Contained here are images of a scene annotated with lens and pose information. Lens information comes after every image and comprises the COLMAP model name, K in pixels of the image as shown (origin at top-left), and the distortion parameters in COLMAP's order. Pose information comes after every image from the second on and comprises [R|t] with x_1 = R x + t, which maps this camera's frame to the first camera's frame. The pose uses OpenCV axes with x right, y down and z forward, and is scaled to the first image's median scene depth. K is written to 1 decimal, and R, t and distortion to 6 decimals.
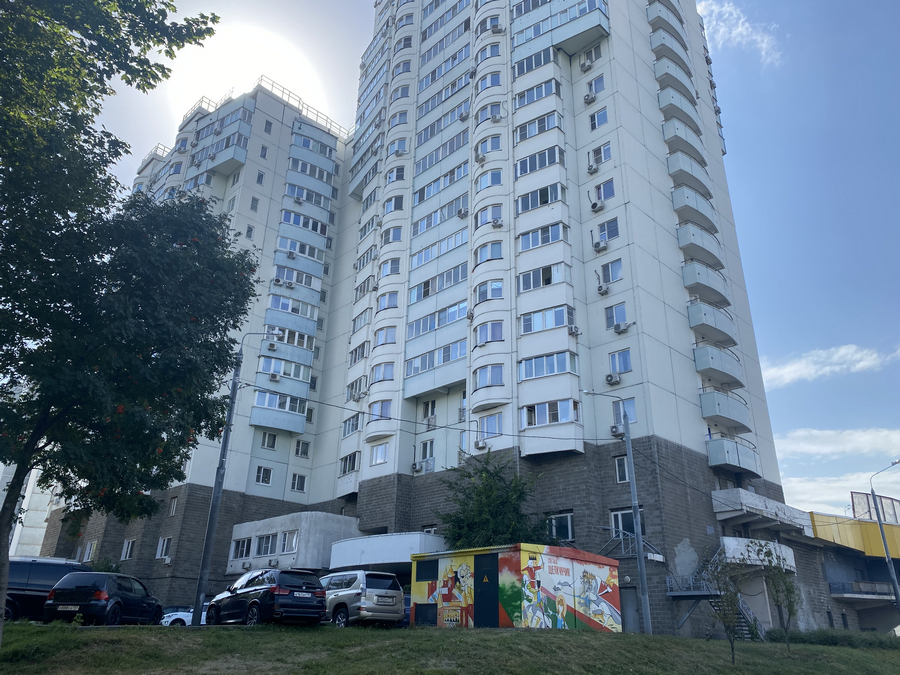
lens RADIAL K [[688.9, 0, 449.4], [0, 688.9, 339.4], [0, 0, 1]] dist [0.020239, -0.011319]
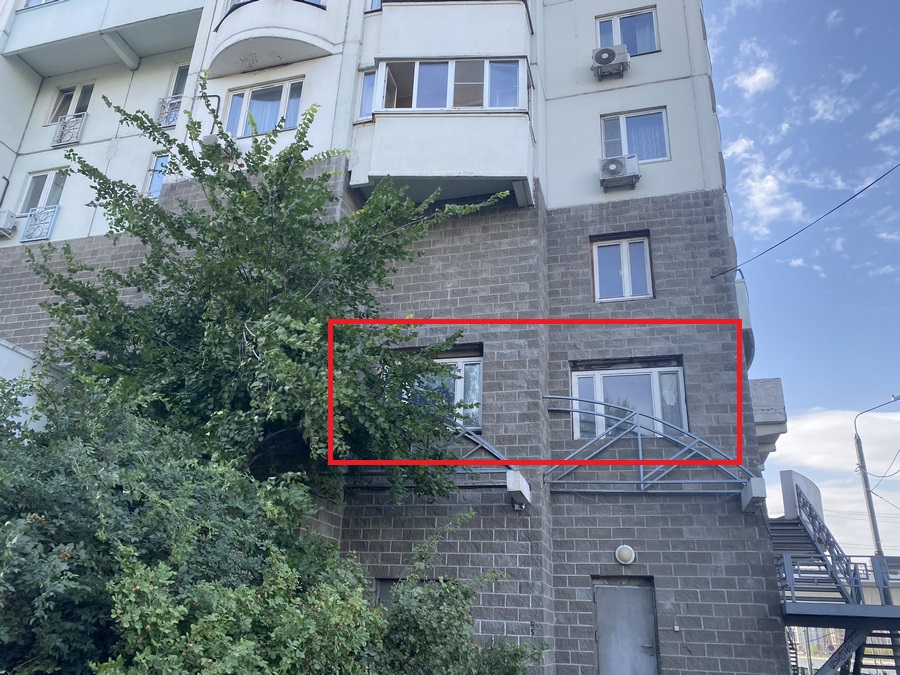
lens RADIAL K [[688.9, 0, 447.9], [0, 688.9, 333.2], [0, 0, 1]] dist [0.020239, -0.011319]
pose [[0.863882, 0.212477, 0.456686, 0.004537], [-0.222618, 0.974373, -0.032225, 0.246284], [-0.451829, -0.073827, 0.889044, 0.675631]]
